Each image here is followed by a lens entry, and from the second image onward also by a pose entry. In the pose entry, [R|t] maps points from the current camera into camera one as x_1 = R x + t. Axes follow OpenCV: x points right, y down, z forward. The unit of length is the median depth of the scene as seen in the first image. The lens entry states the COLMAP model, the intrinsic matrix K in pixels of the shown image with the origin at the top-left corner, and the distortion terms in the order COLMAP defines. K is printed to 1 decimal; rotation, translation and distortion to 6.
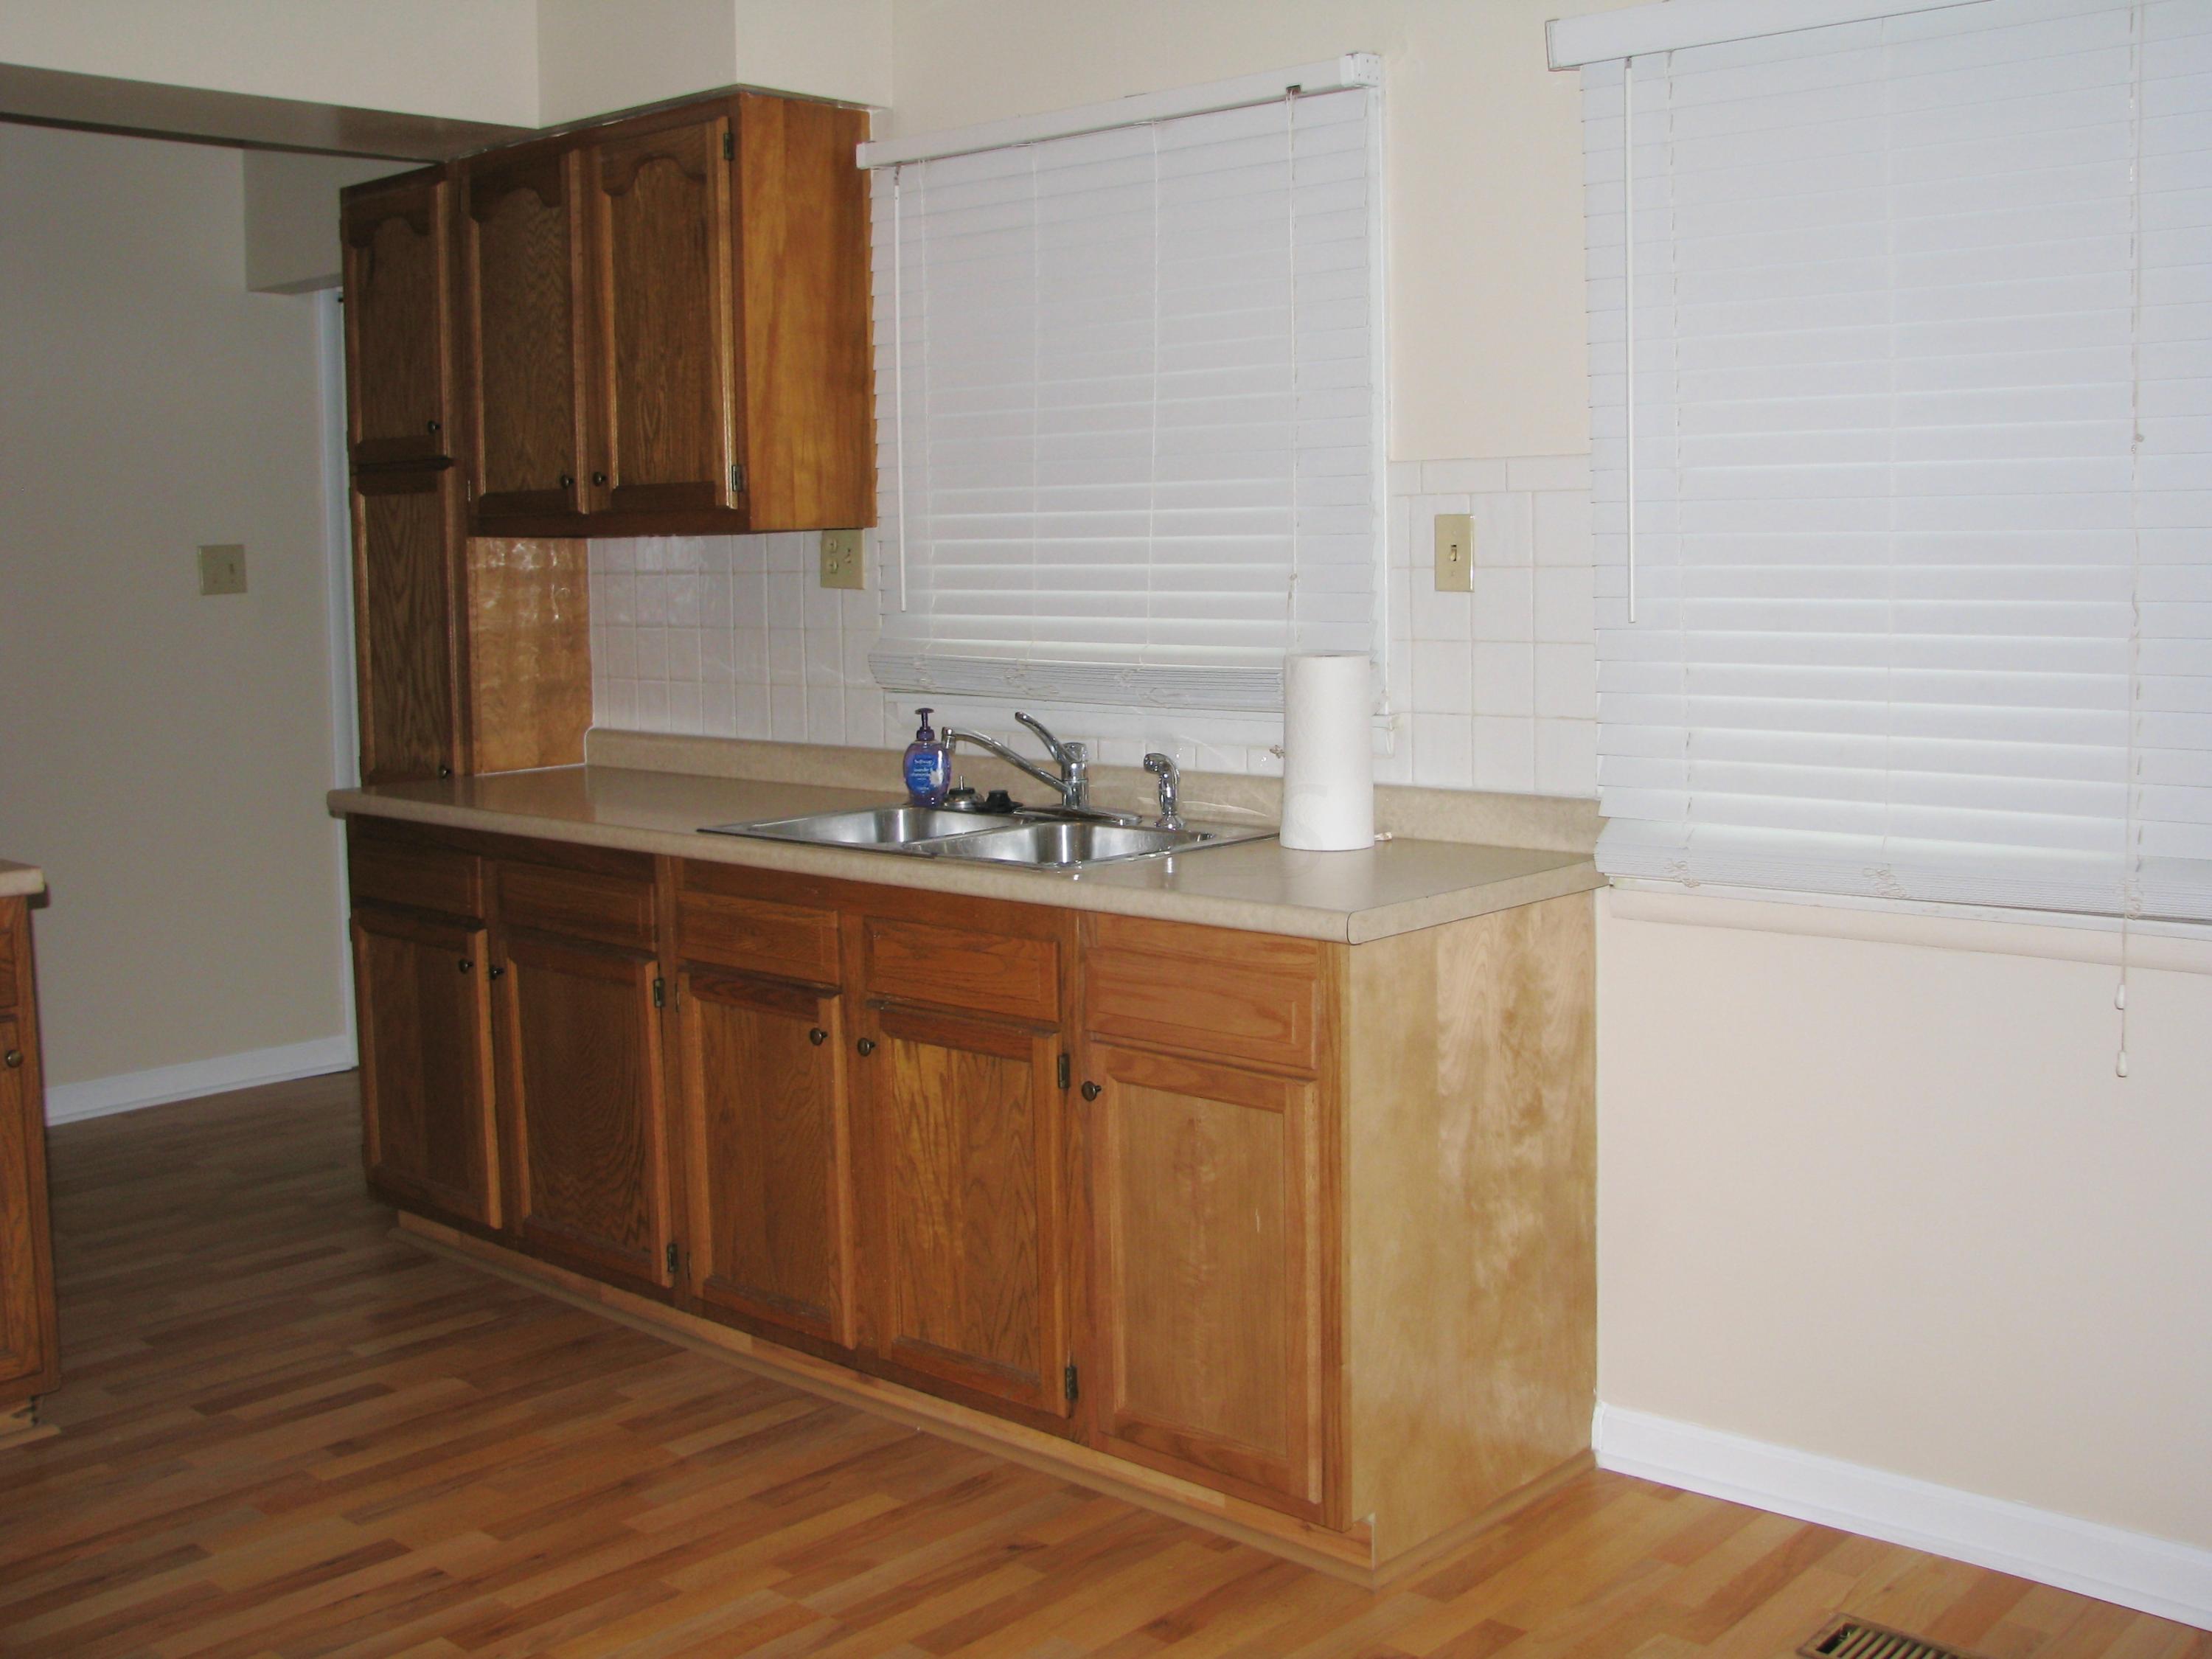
lens RADIAL K [[2393.4, 0, 1121.3], [0, 2393.4, 753.5], [0, 0, 1]] dist [-0.202818, 0.314879]
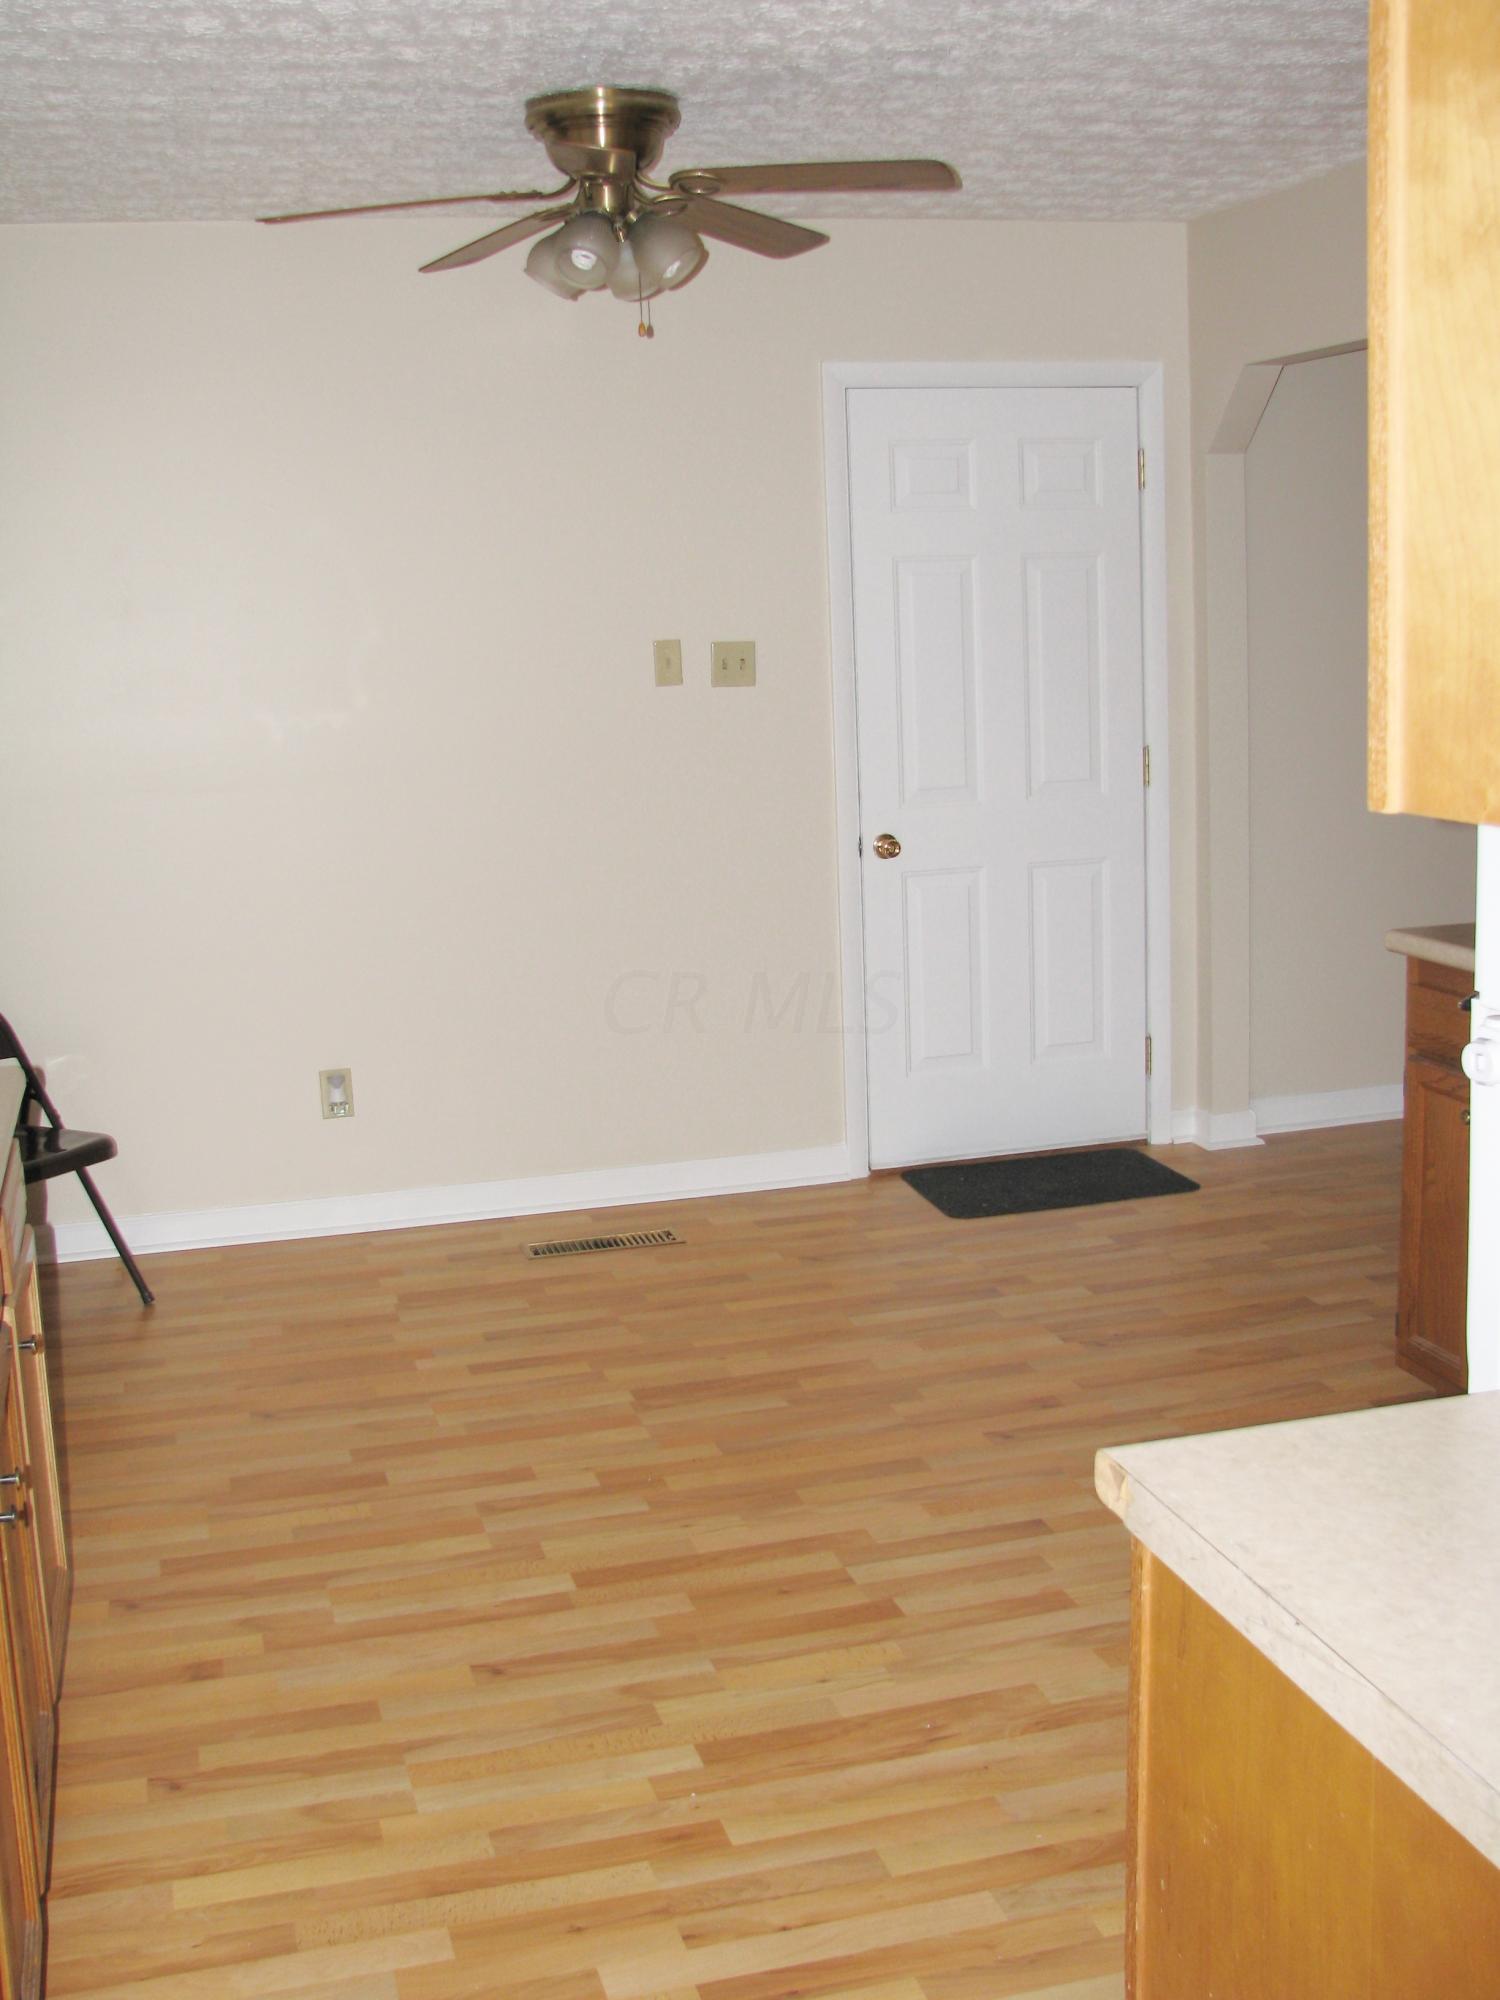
lens RADIAL K [[2164.0, 0, 674.9], [0, 2164.0, 968.0], [0, 0, 1]] dist [-0.202818, 0.314879]
pose [[-0.833552, -0.042028, 0.550840, -0.574900], [0.102075, 0.968217, 0.228336, -0.143521], [-0.542929, 0.246557, -0.802769, 1.257022]]
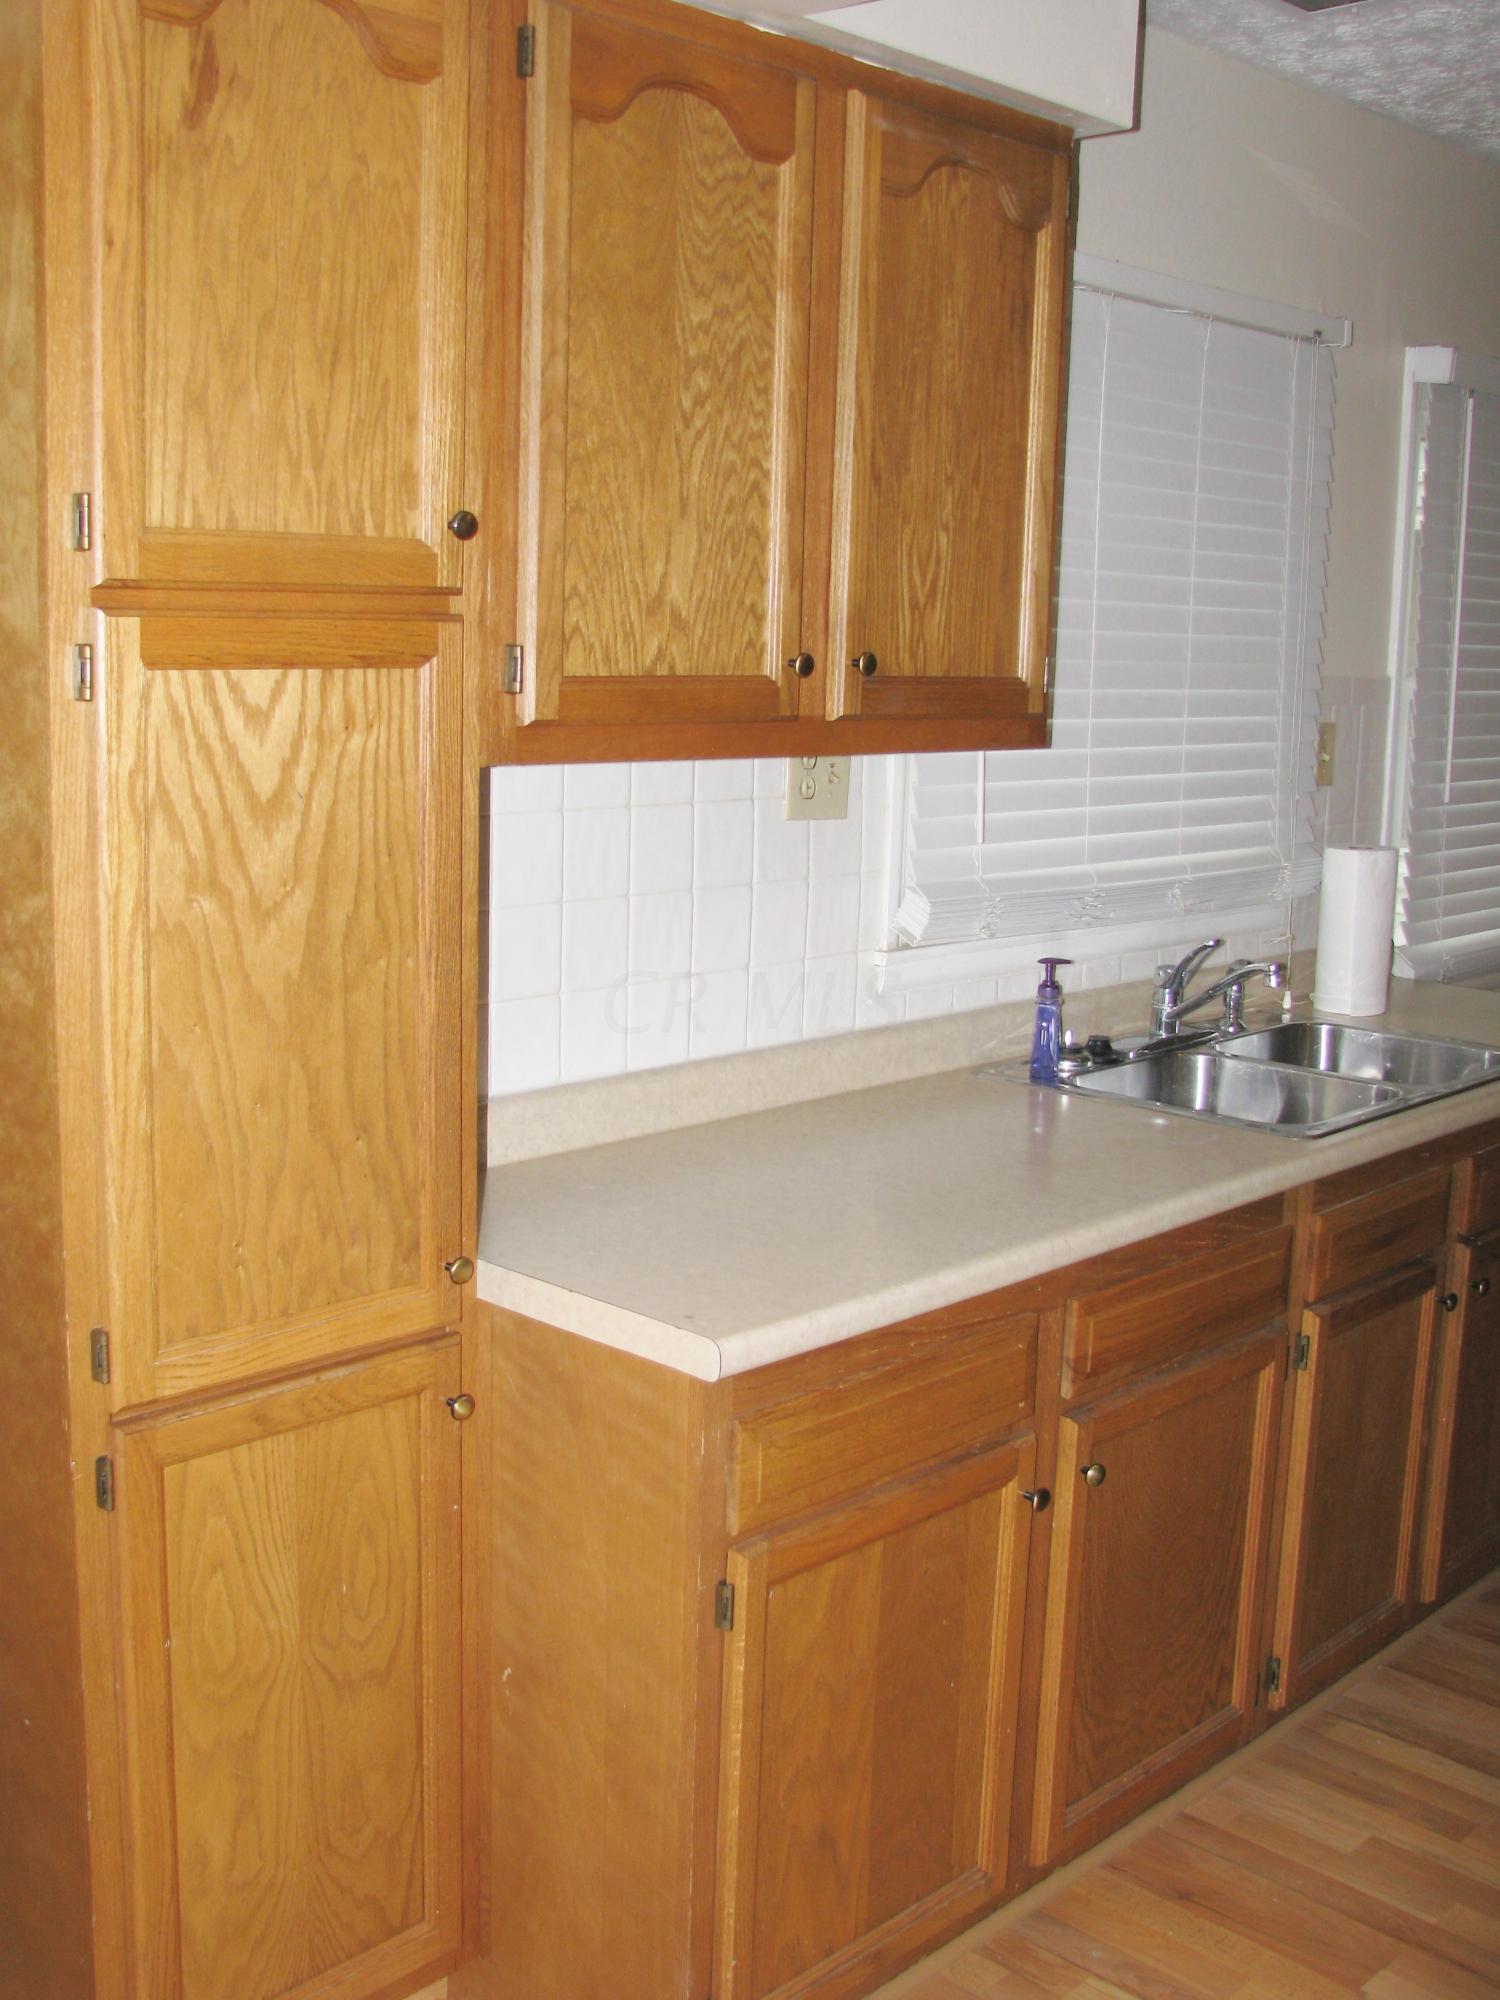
lens RADIAL K [[2164.0, 0, 674.9], [0, 2164.0, 968.0], [0, 0, 1]] dist [-0.202818, 0.314879]
pose [[0.051434, -0.142166, 0.988506, -0.880092], [0.064297, 0.988234, 0.138782, -0.135883], [-0.996604, 0.056420, 0.059970, 1.166441]]
